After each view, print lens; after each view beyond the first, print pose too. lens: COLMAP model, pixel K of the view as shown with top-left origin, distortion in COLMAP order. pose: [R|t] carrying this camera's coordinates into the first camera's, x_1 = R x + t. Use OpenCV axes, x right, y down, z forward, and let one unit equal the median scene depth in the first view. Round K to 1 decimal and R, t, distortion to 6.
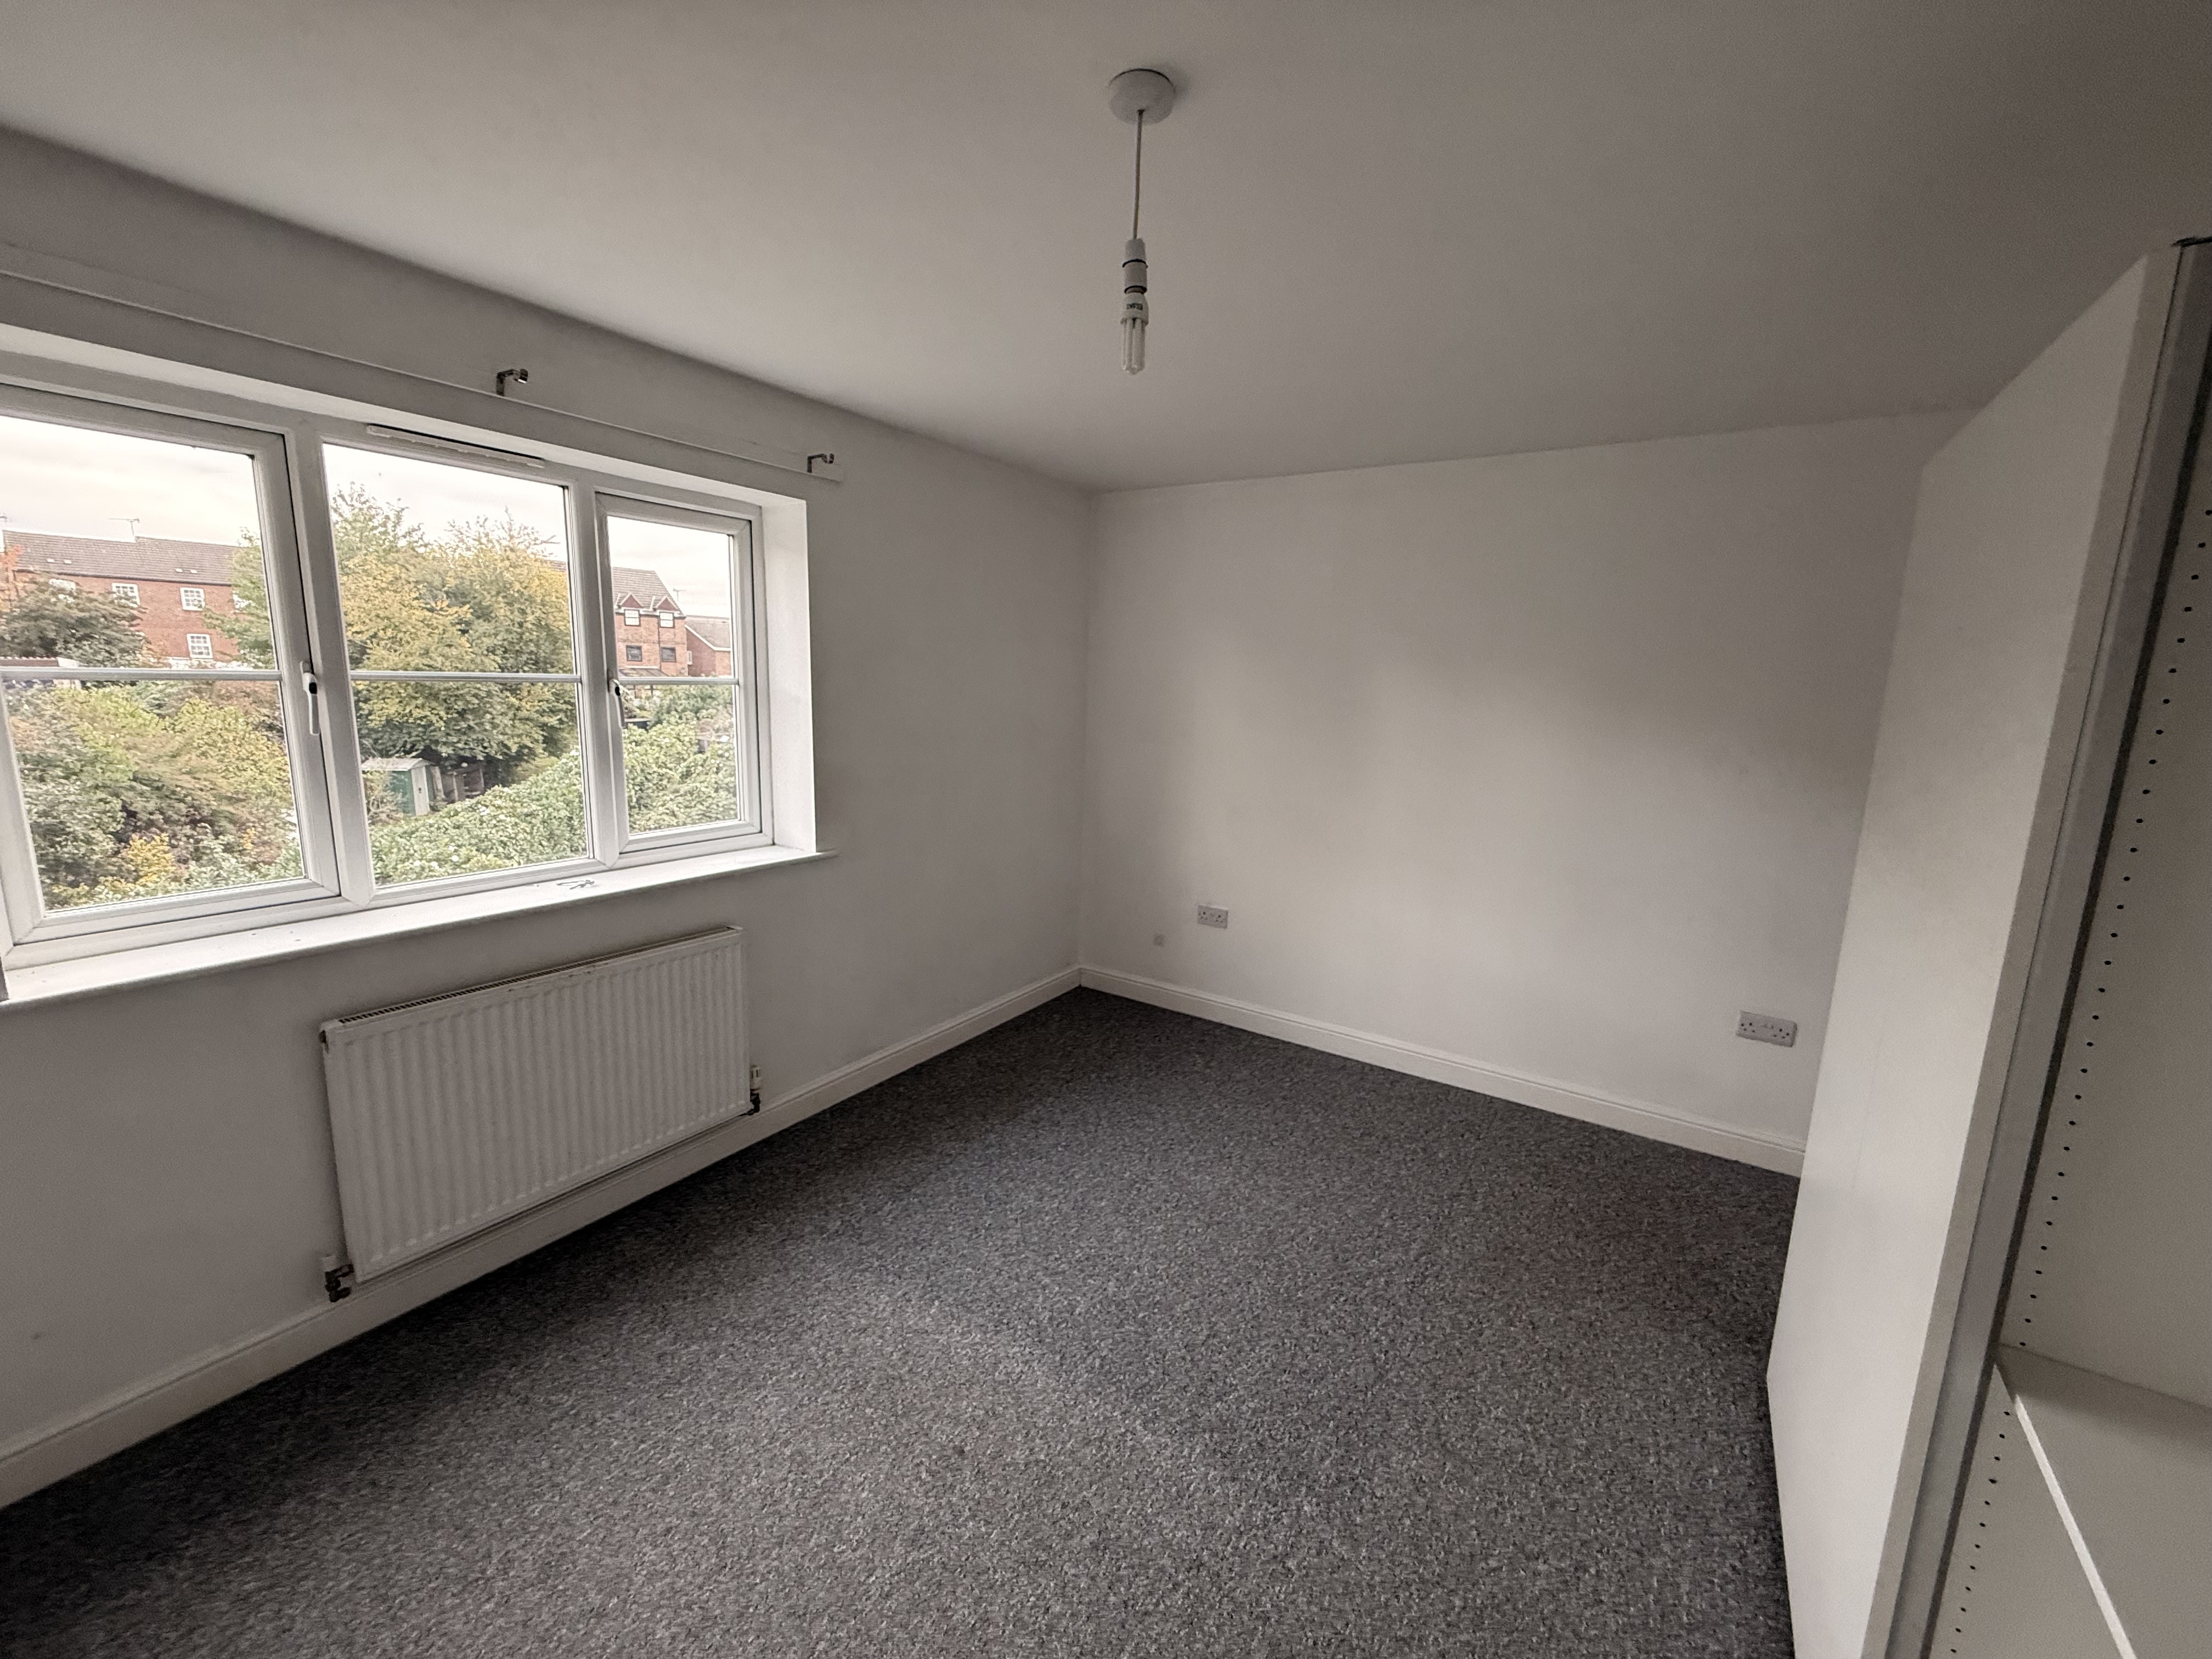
lens RADIAL K [[876.5, 0, 1097.5], [0, 876.5, 830.3], [0, 0, 1]] dist [0.000894, 0.000246]
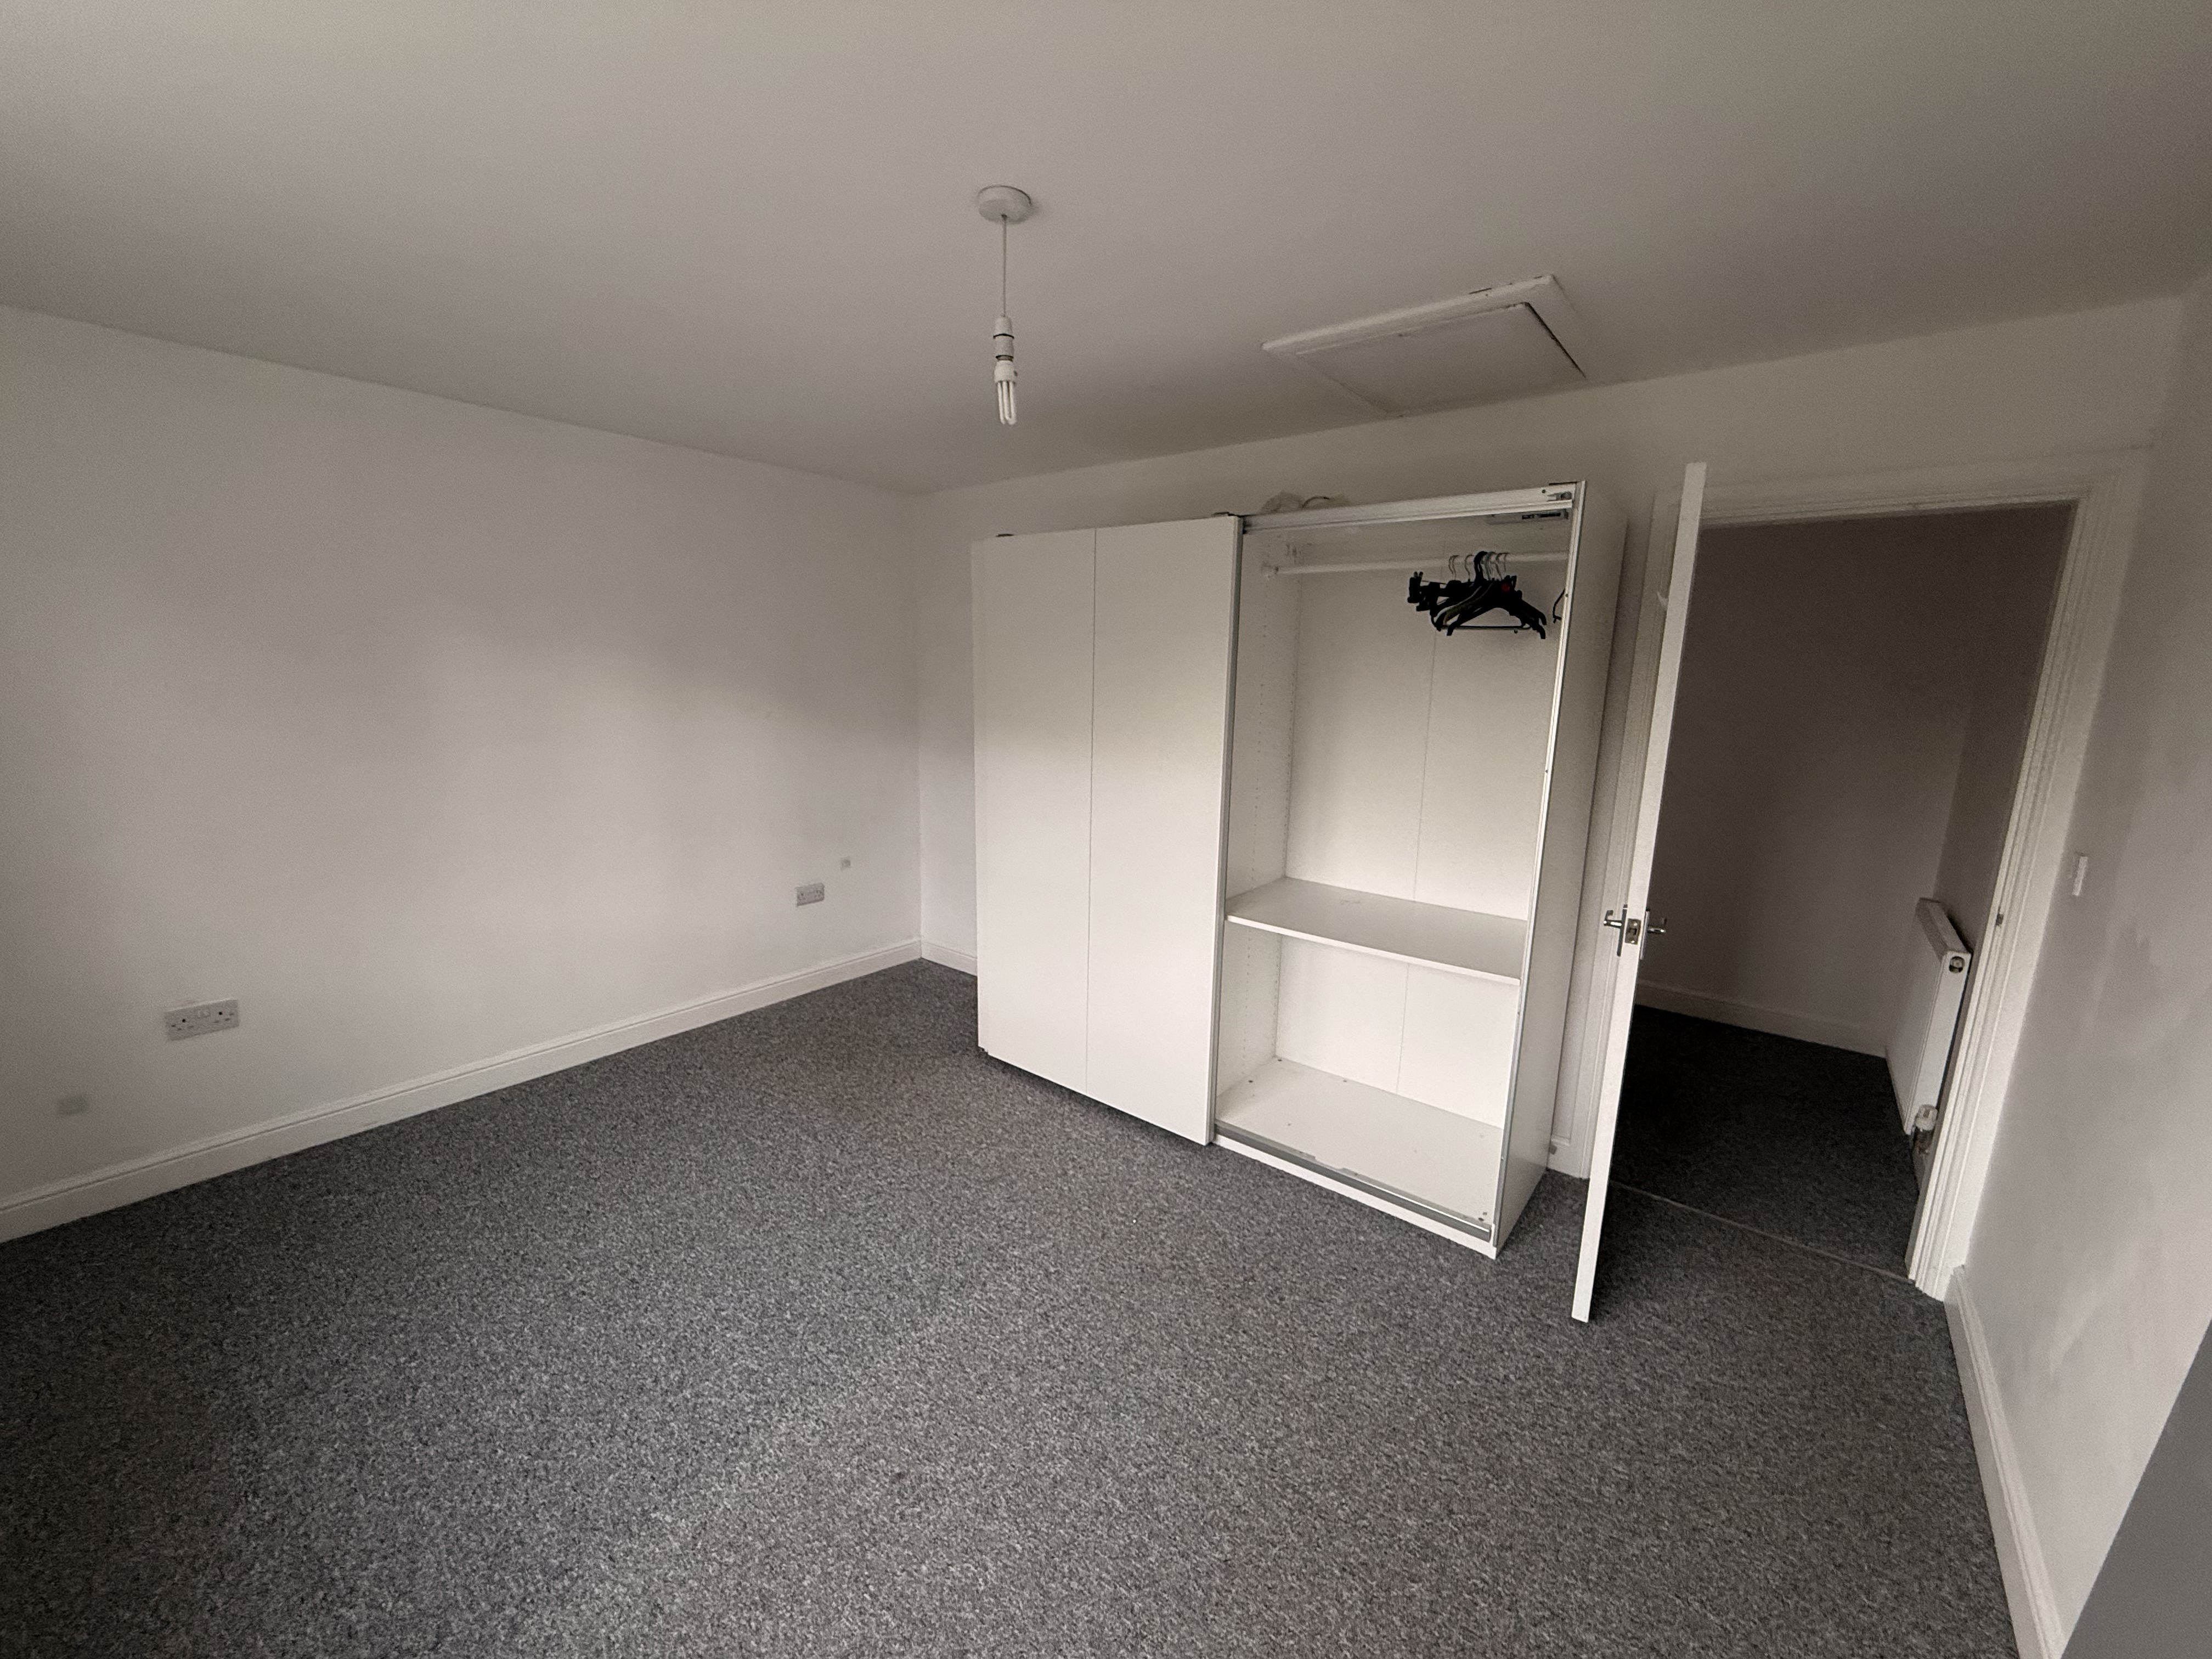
lens RADIAL K [[876.5, 0, 1106.5], [0, 876.5, 832.4], [0, 0, 1]] dist [0.000894, 0.000246]
pose [[0.088170, -0.216386, 0.972318, -0.411594], [0.160115, 0.966506, 0.200573, -0.057656], [-0.983153, 0.137998, 0.119864, 0.253579]]
